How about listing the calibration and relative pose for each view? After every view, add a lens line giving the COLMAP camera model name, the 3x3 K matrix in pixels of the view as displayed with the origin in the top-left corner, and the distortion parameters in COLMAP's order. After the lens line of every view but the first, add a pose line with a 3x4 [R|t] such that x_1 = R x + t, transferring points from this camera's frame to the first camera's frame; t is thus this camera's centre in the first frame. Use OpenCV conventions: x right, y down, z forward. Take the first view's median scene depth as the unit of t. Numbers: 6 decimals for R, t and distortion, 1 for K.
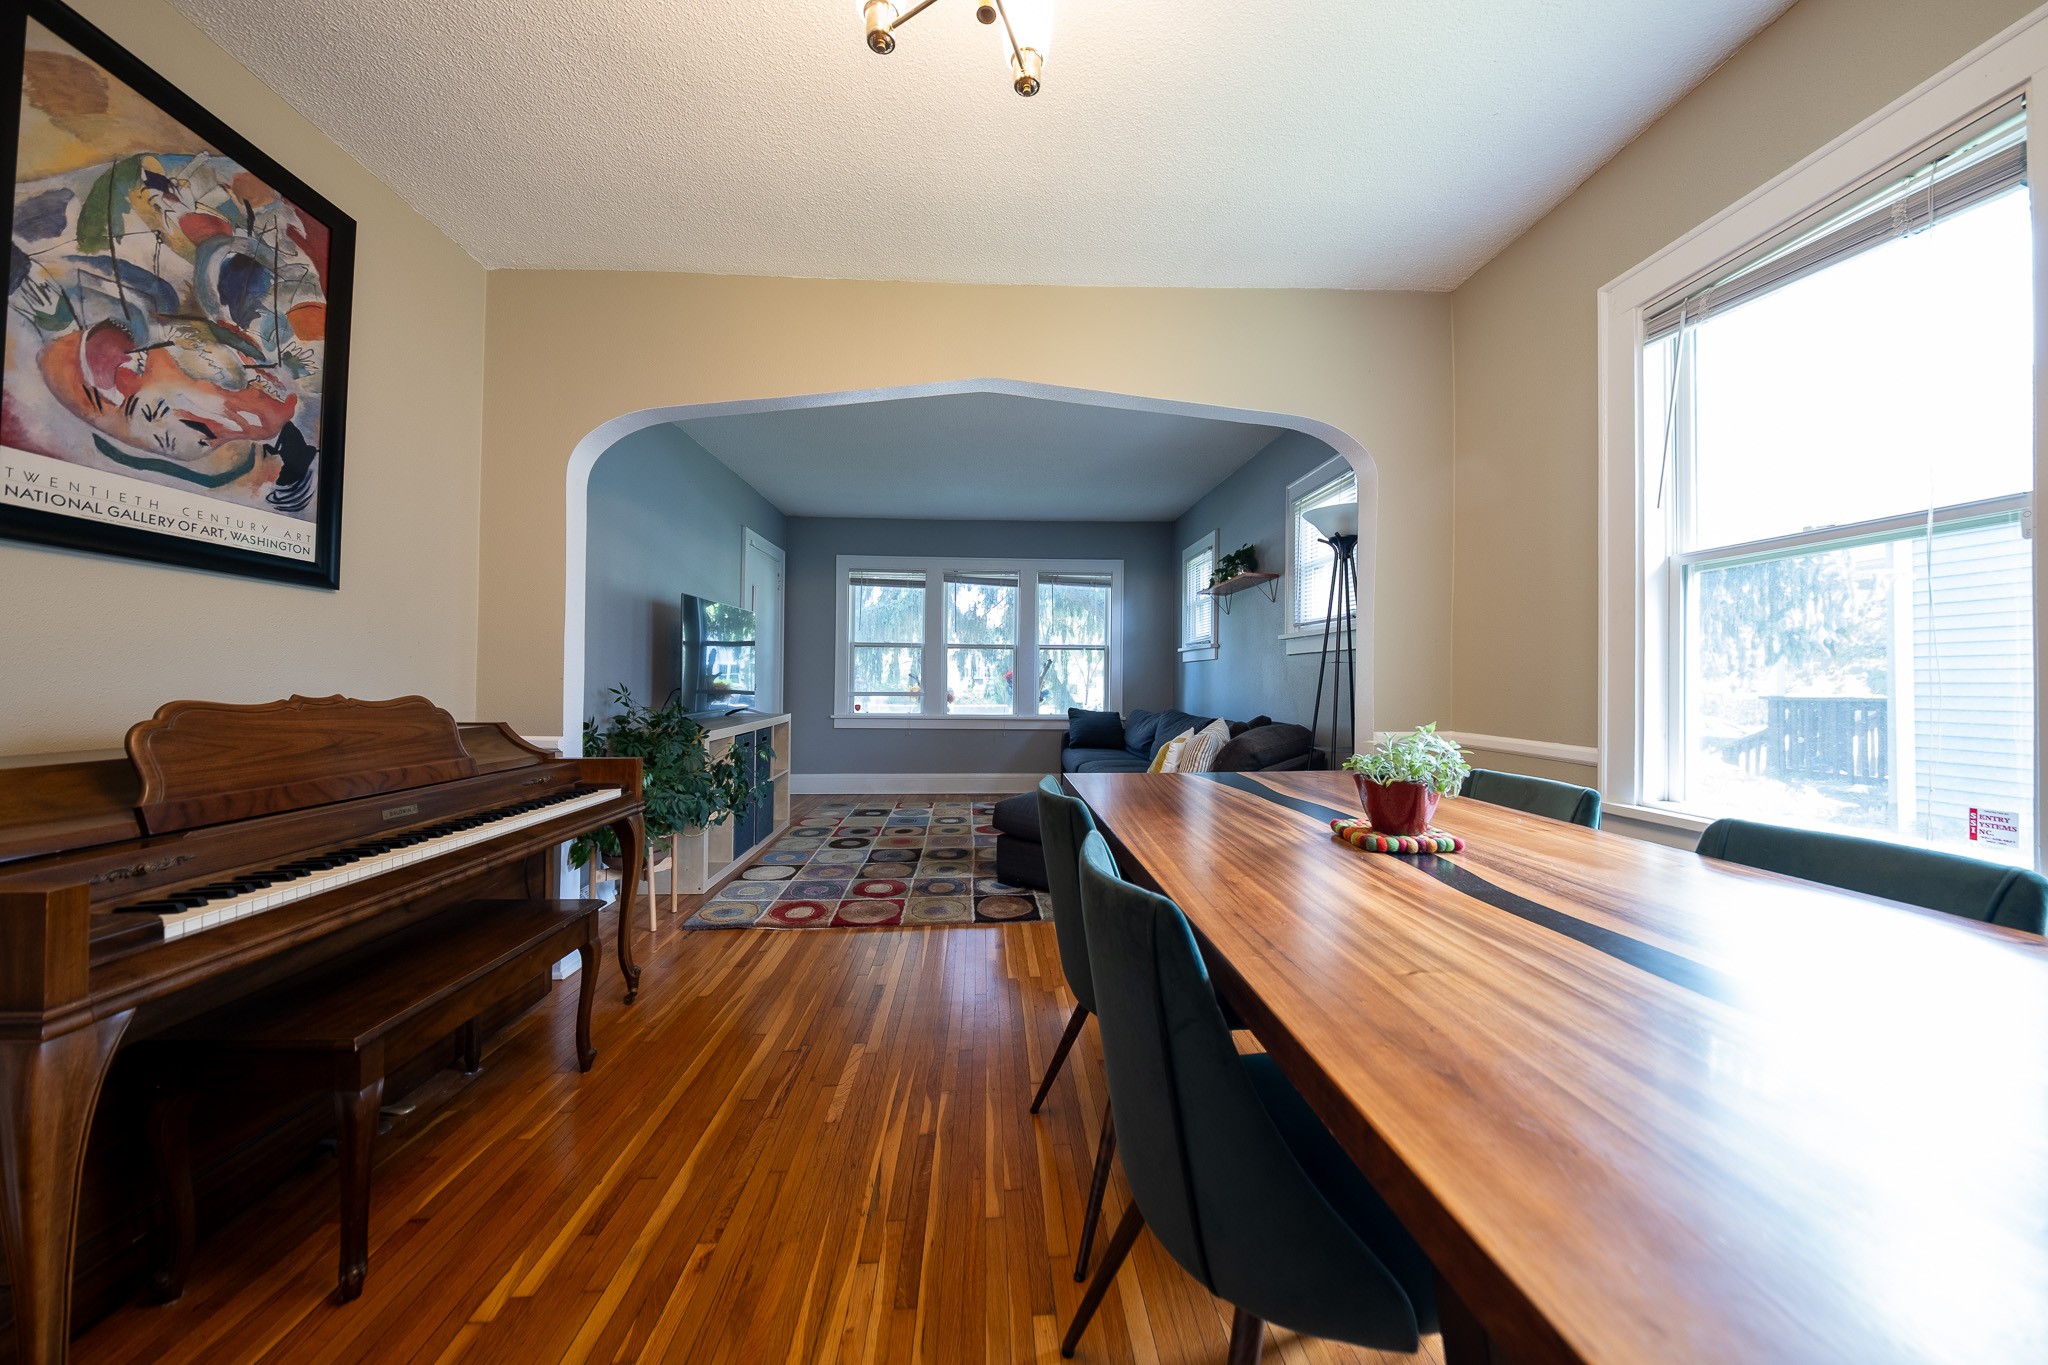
lens RADIAL K [[686.9, 0, 1020.4], [0, 686.9, 671.9], [0, 0, 1]] dist [0.009200, -0.003759]
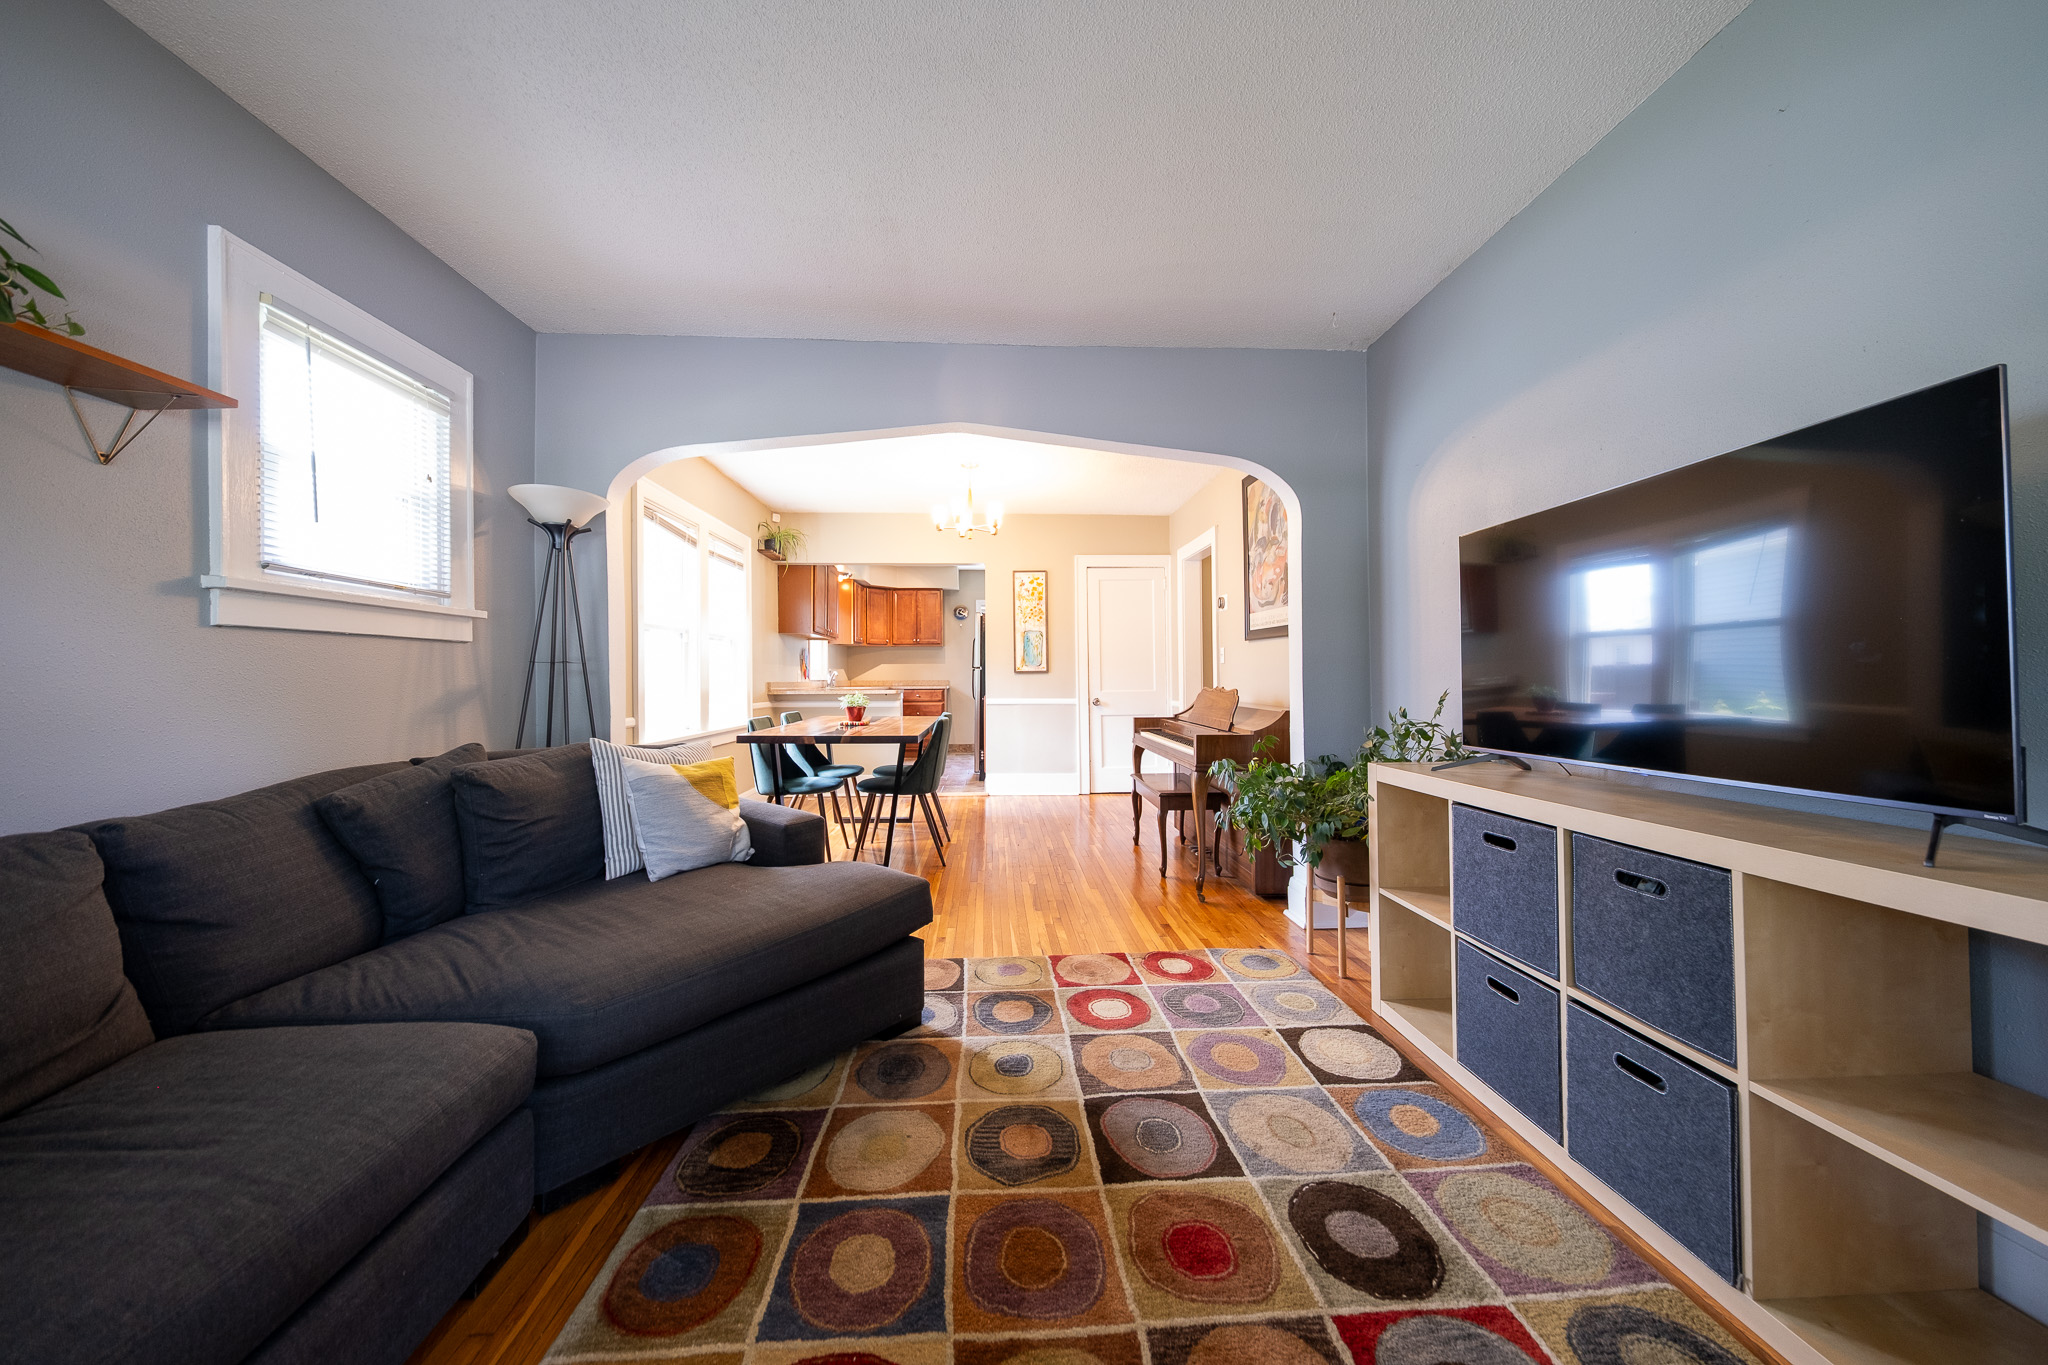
lens RADIAL K [[684.6, 0, 1022.7], [0, 684.6, 677.4], [0, 0, 1]] dist [0.008579, -0.005526]
pose [[-0.999985, -0.000925, 0.005411, -0.088753], [-0.000997, 0.999911, -0.013274, 0.009818], [-0.005398, -0.013279, -0.999897, 1.144651]]
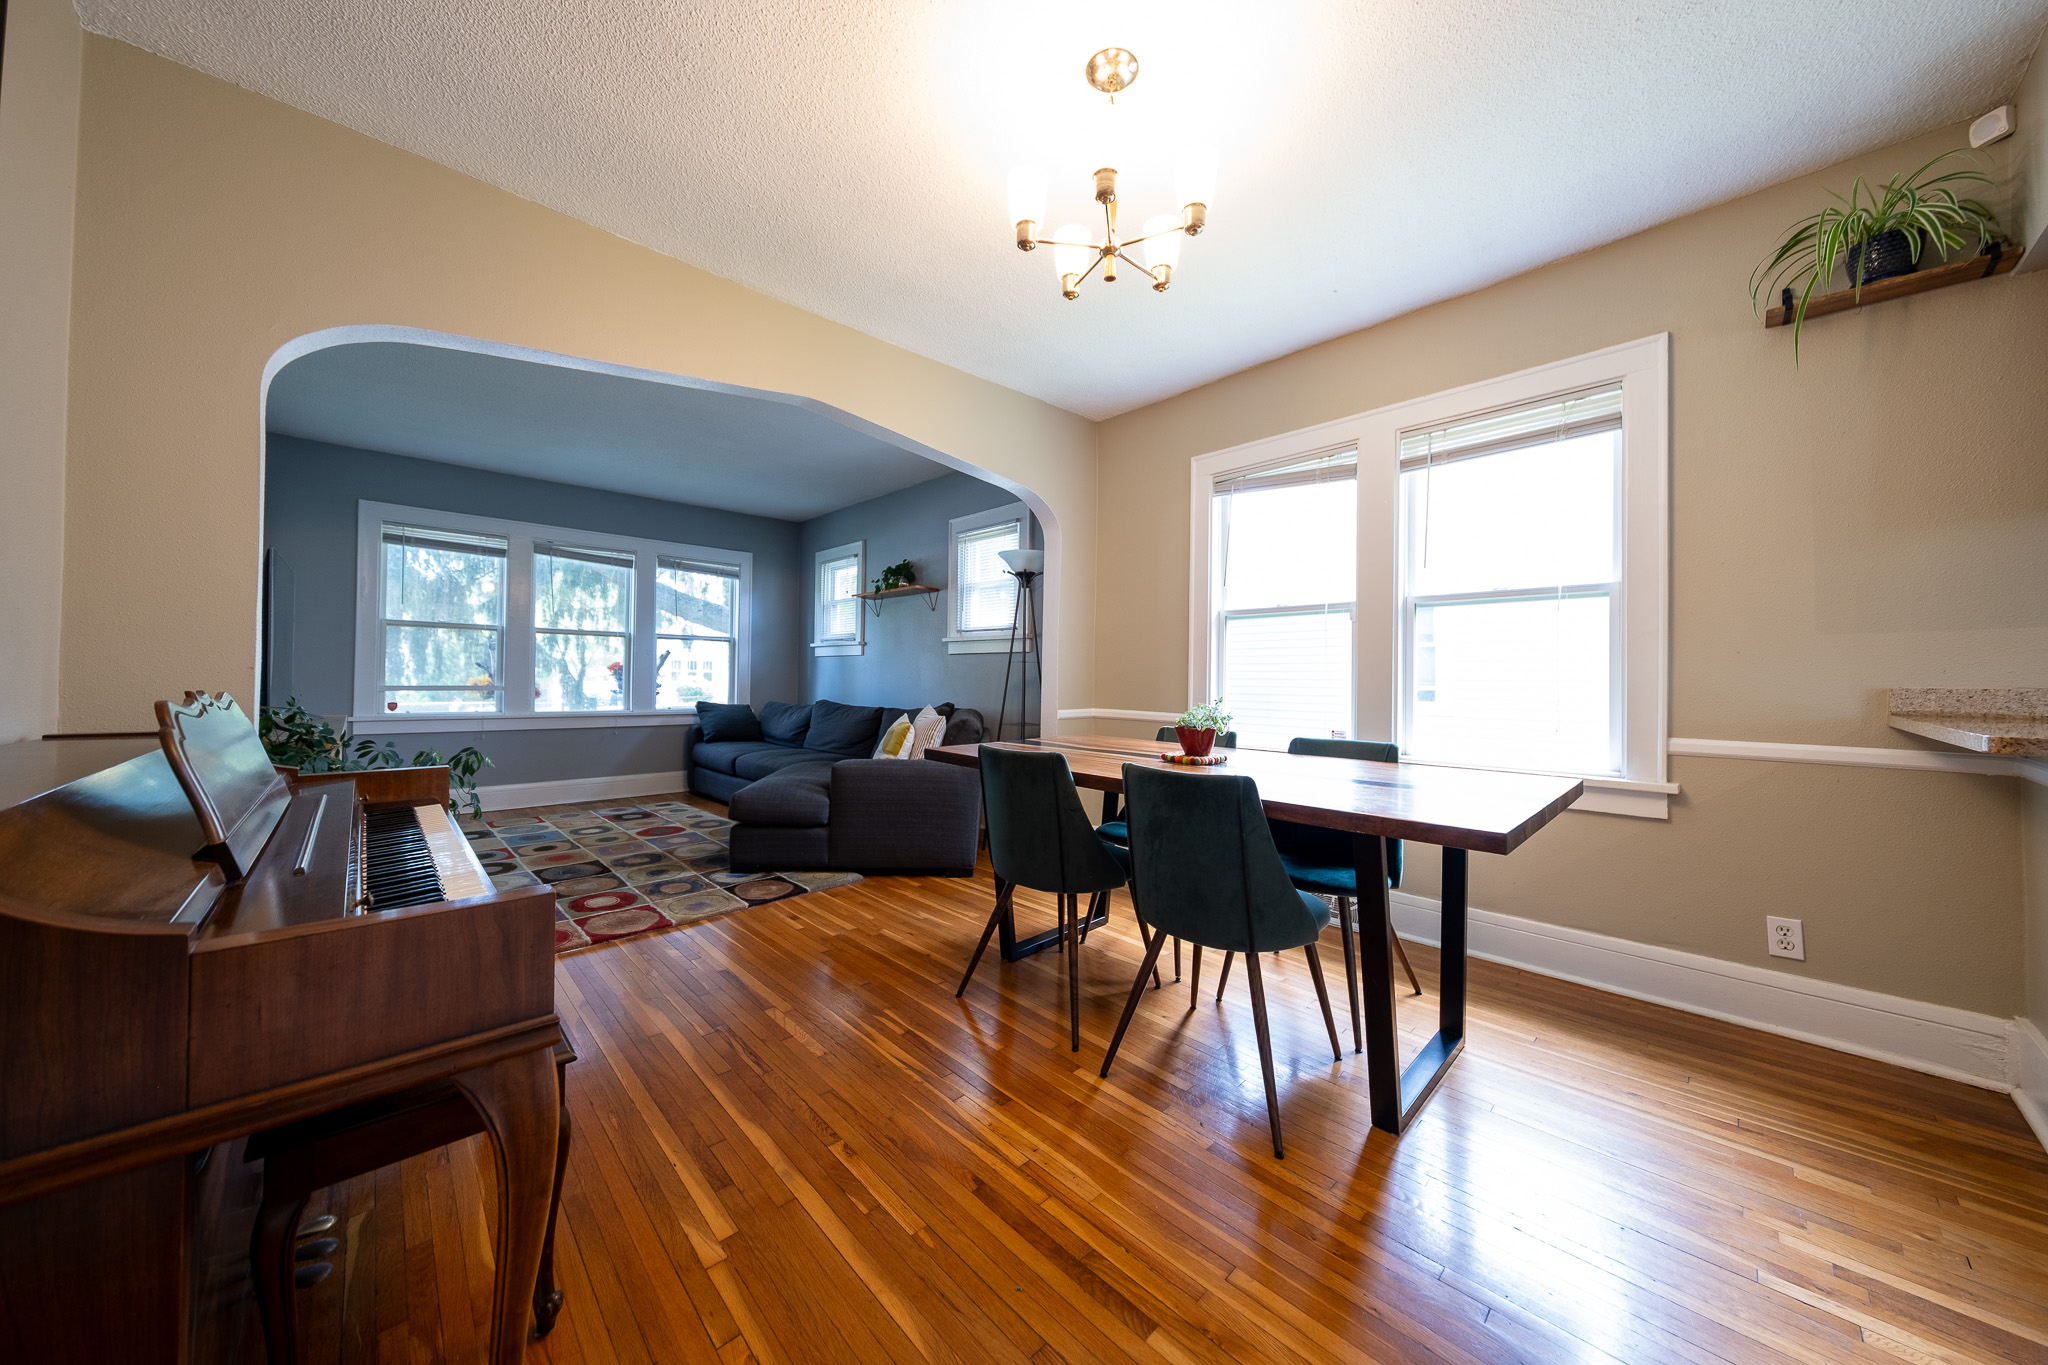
lens RADIAL K [[686.9, 0, 1020.4], [0, 686.9, 671.9], [0, 0, 1]] dist [0.009200, -0.003759]
pose [[0.759101, 0.008804, 0.650914, -0.265069], [-0.016027, 0.999858, 0.005167, -0.000765], [-0.650776, -0.014354, 0.759134, -0.028914]]
